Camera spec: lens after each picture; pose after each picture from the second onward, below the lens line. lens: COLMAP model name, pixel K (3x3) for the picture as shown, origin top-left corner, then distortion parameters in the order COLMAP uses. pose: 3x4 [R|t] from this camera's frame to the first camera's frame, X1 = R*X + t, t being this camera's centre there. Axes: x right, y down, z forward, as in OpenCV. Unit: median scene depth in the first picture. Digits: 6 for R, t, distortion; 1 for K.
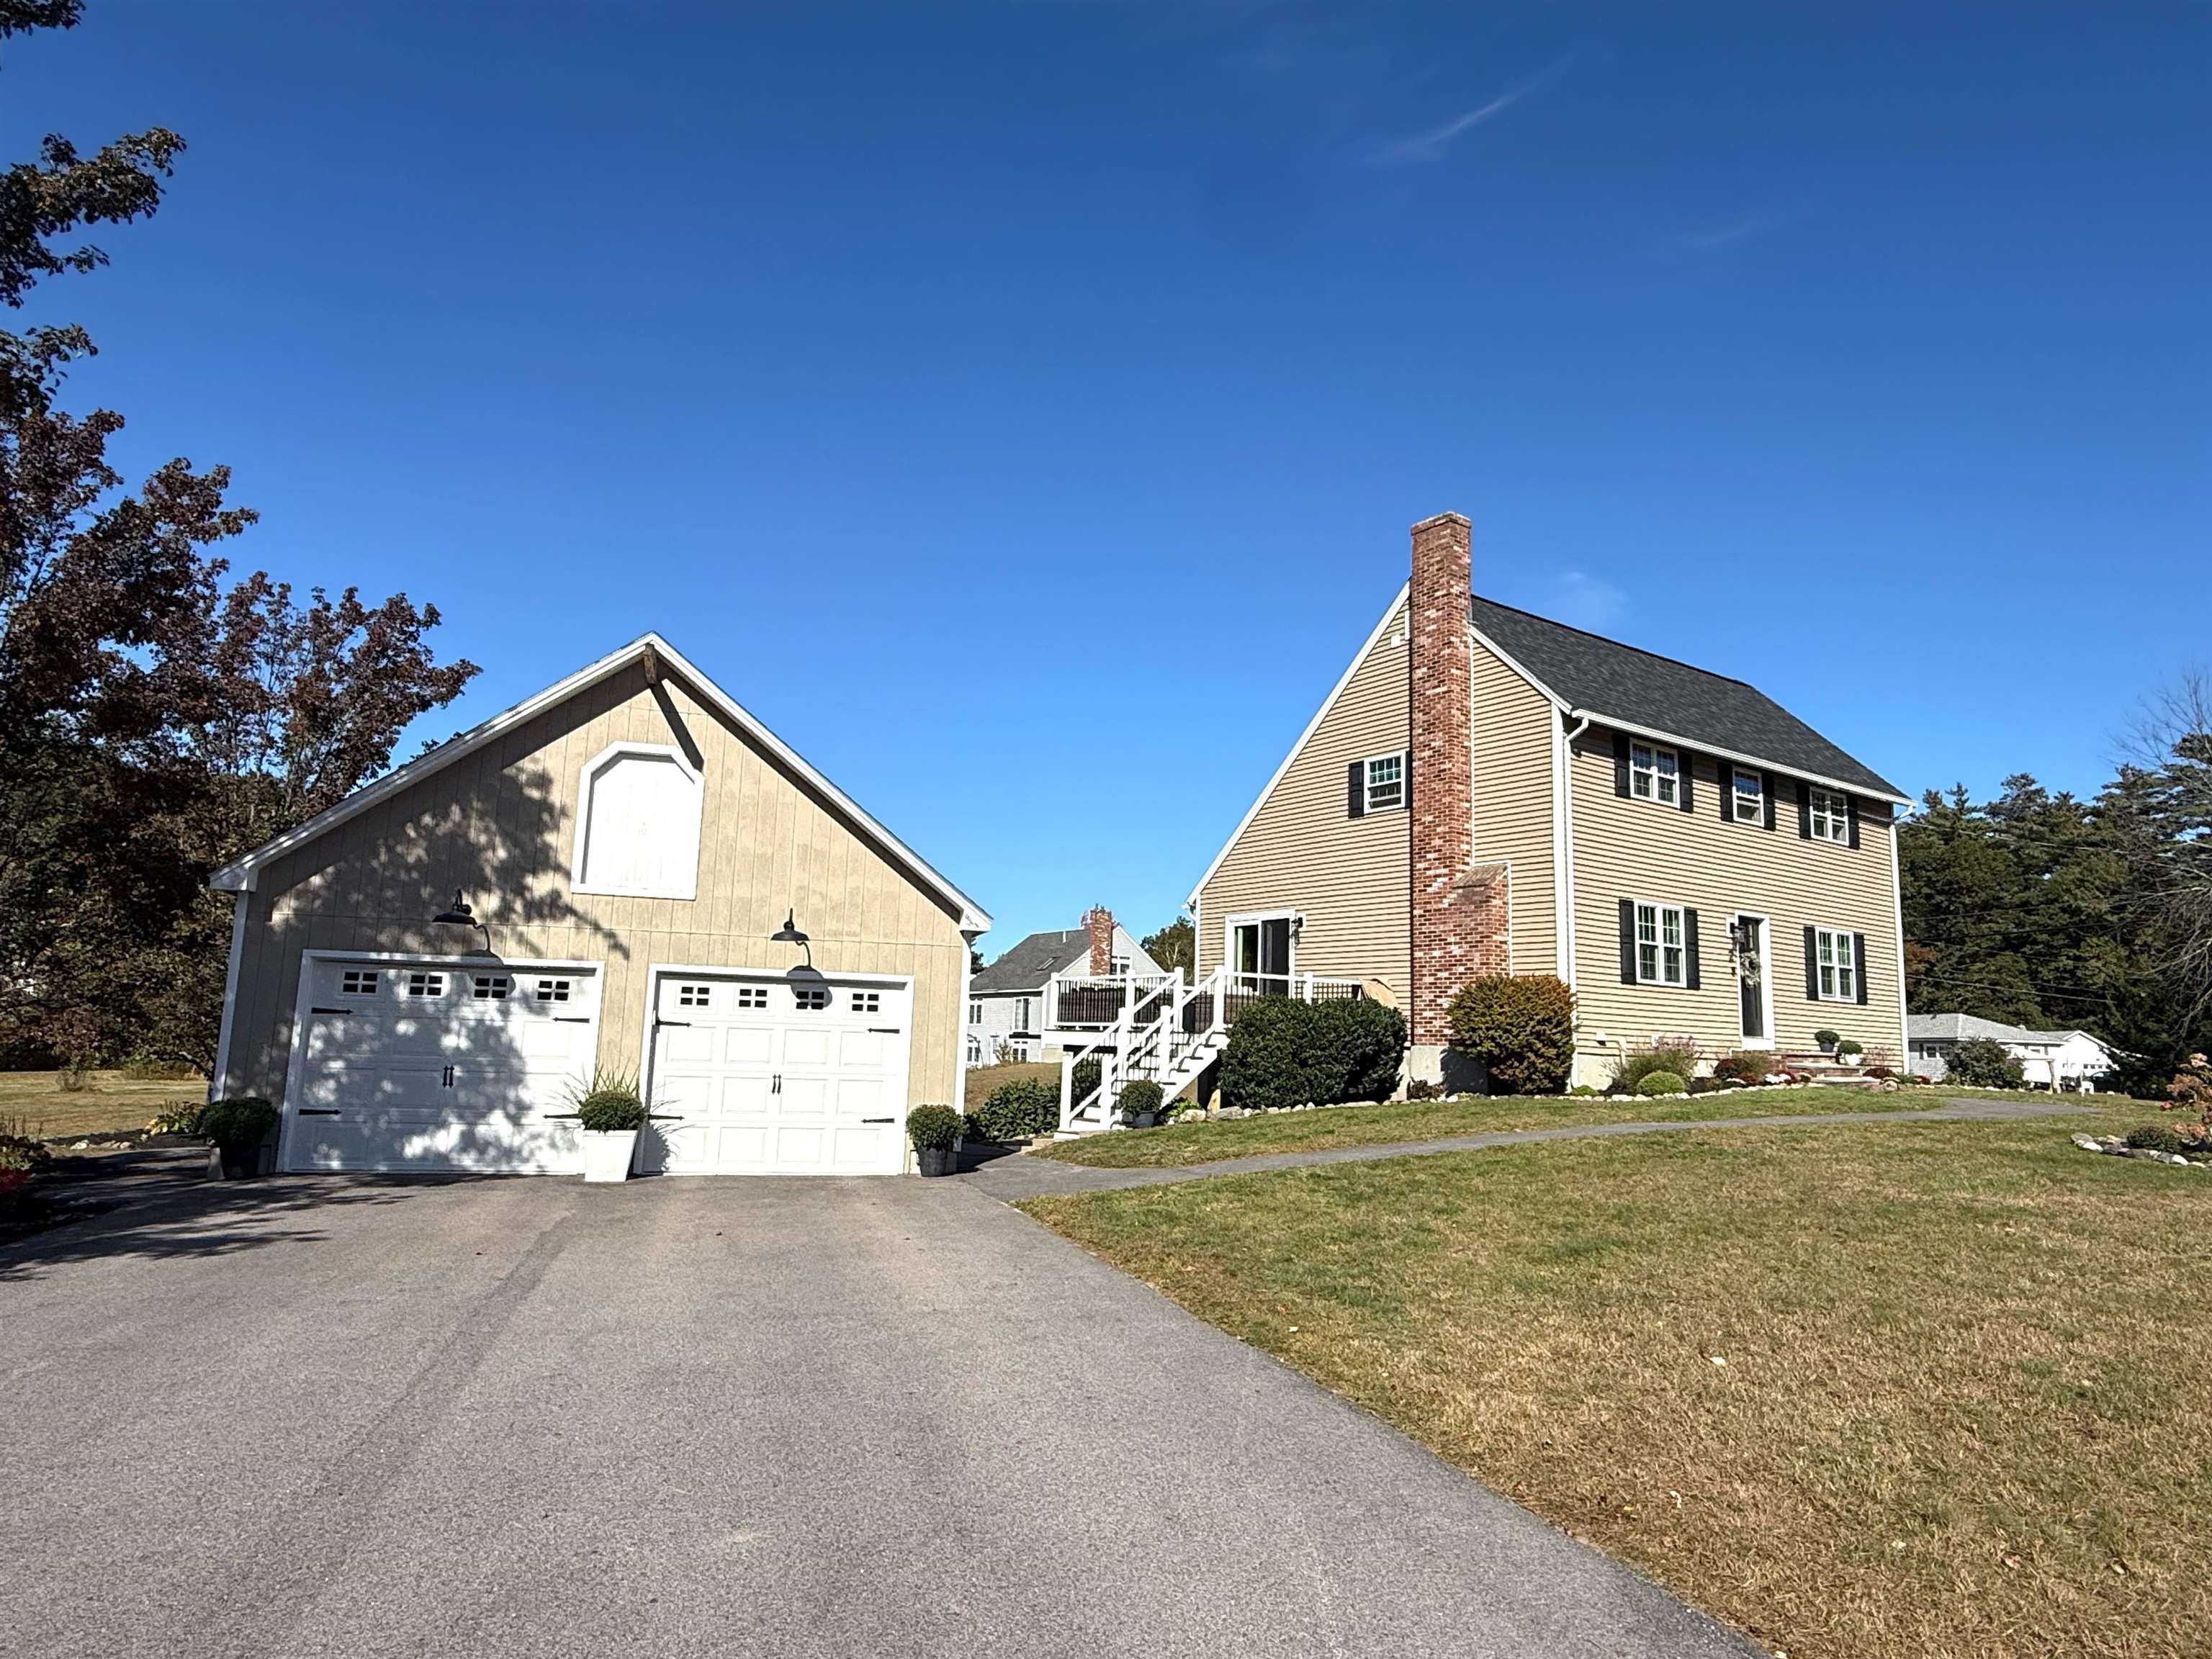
lens RADIAL K [[1360.7, 0, 1106.0], [0, 1360.7, 829.5], [0, 0, 1]] dist [-0.001550, -0.001601]
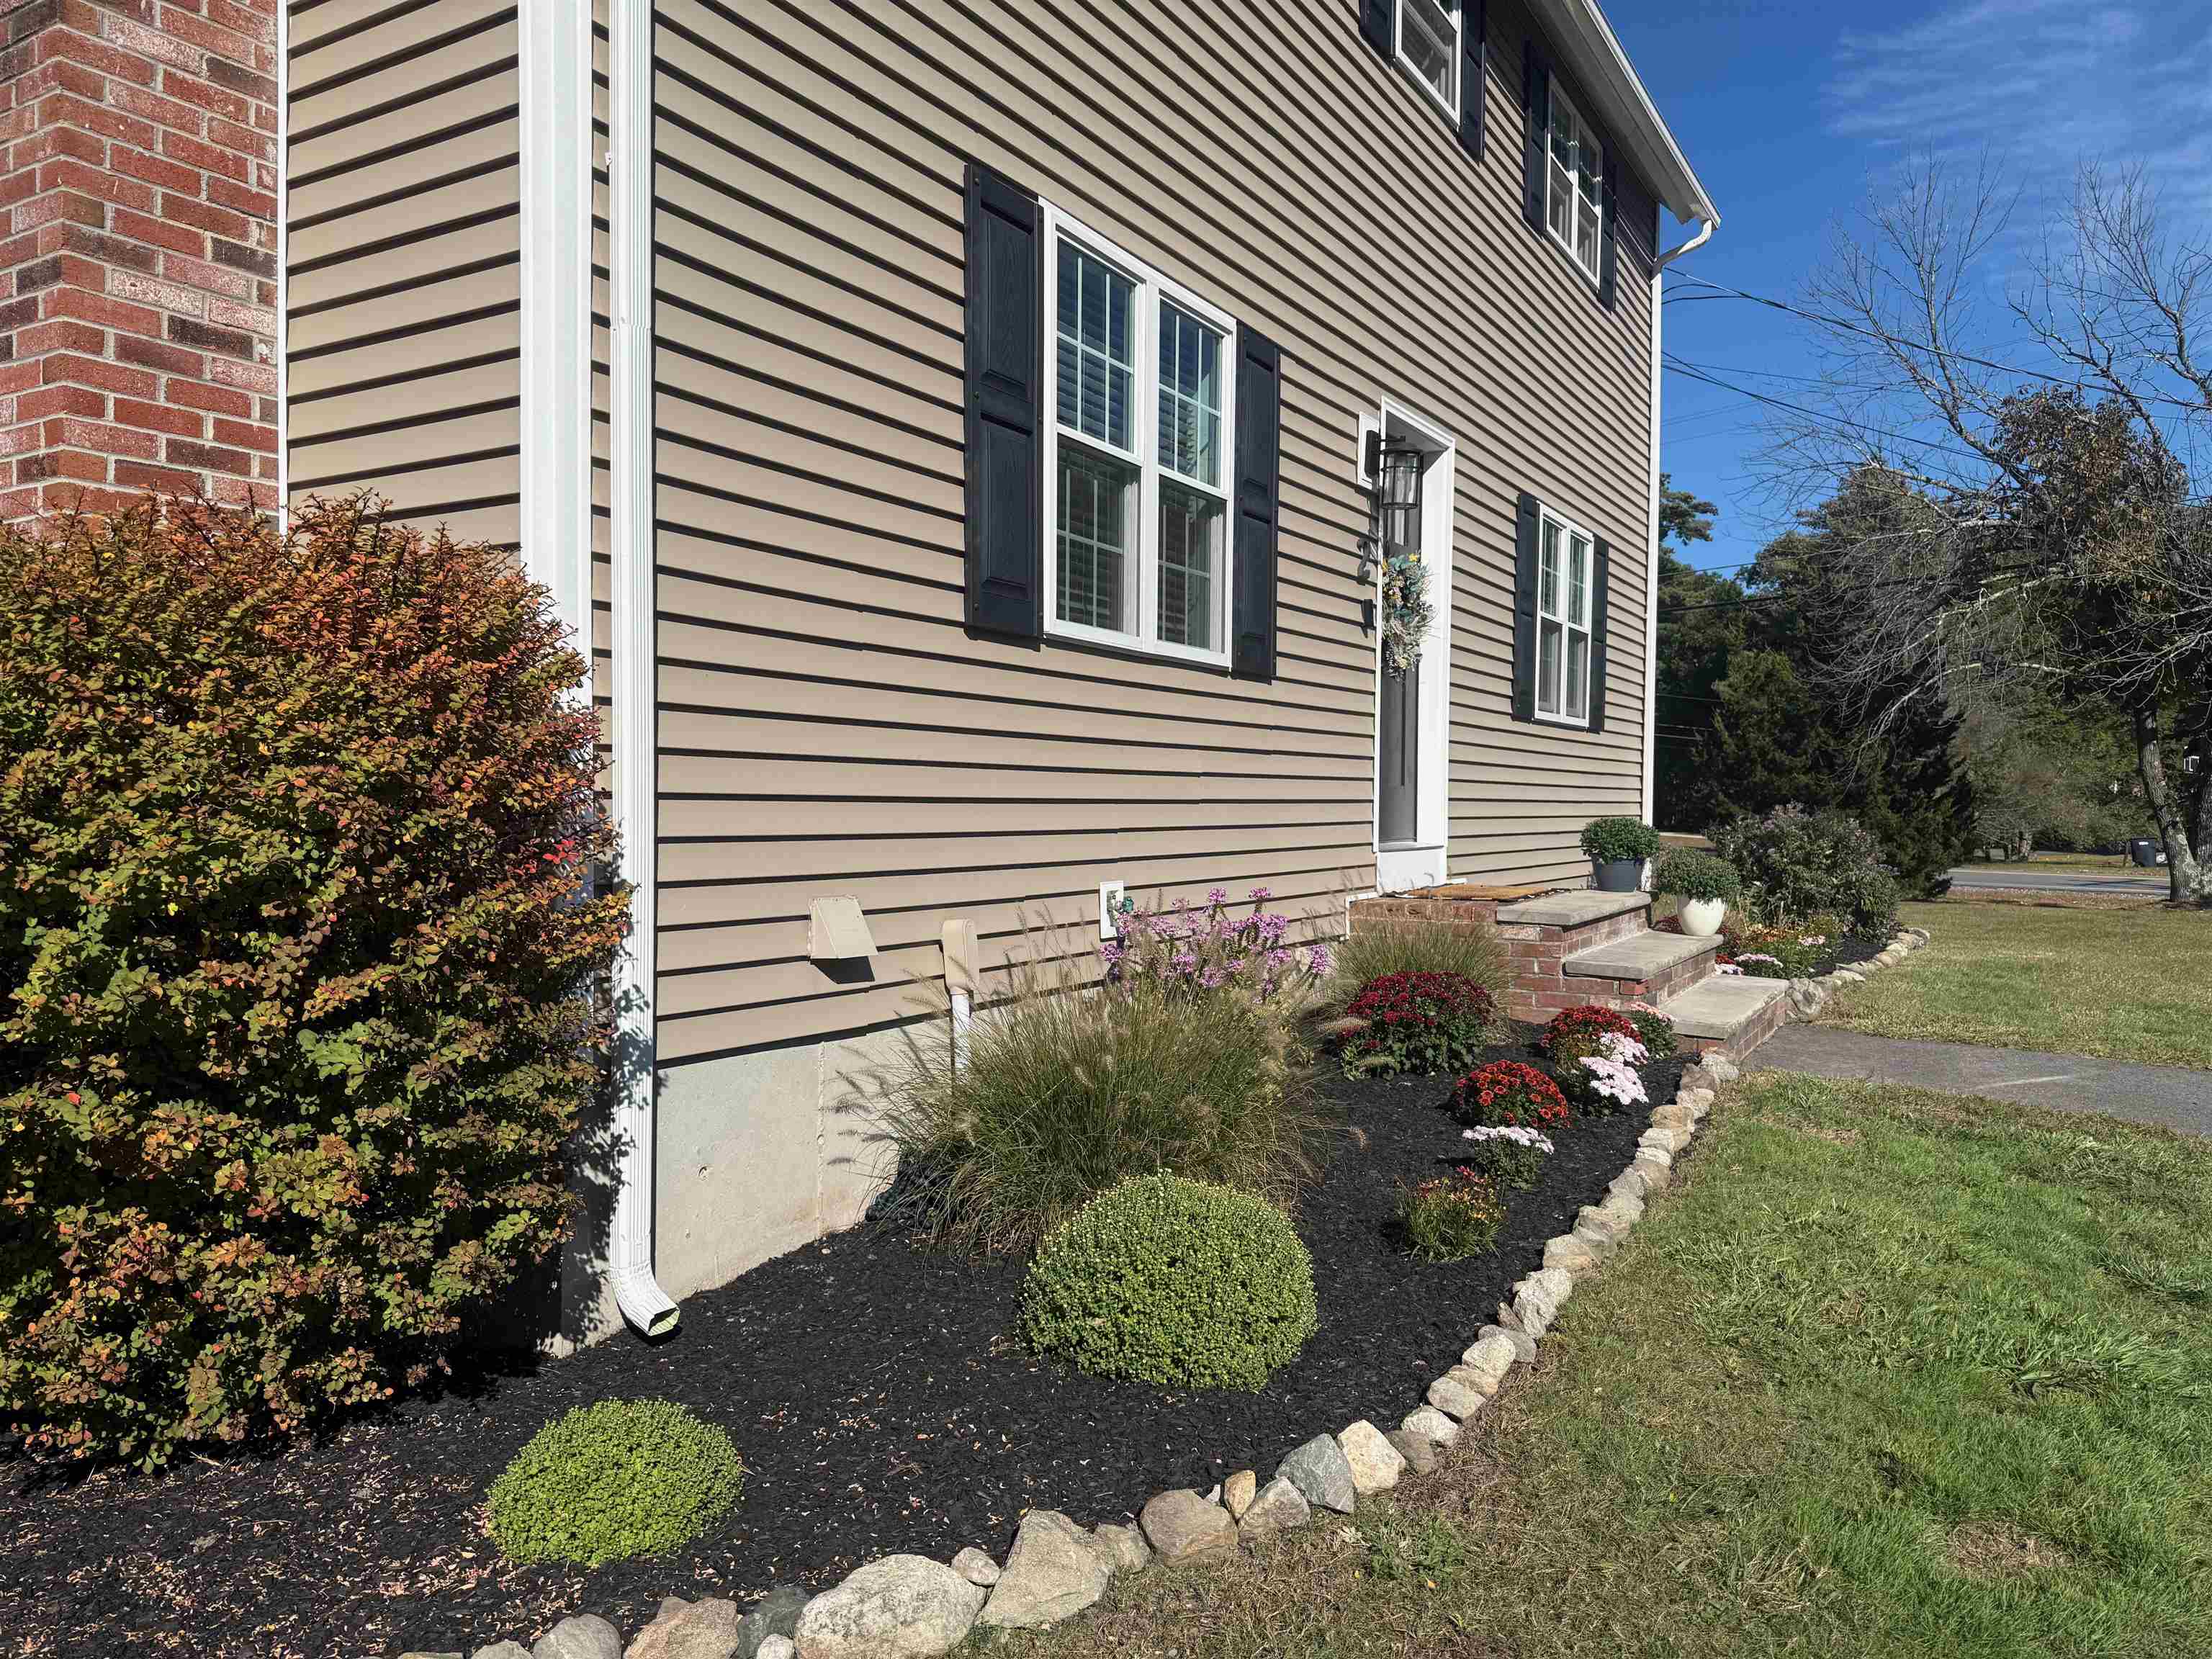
lens RADIAL K [[1567.9, 0, 1102.3], [0, 1567.9, 866.3], [0, 0, 1]] dist [0.048702, -0.001307]
pose [[0.915321, -0.043877, 0.400329, 0.307610], [-0.040351, 0.979053, 0.199566, 0.100520], [-0.400699, -0.198821, 0.894377, 0.790630]]
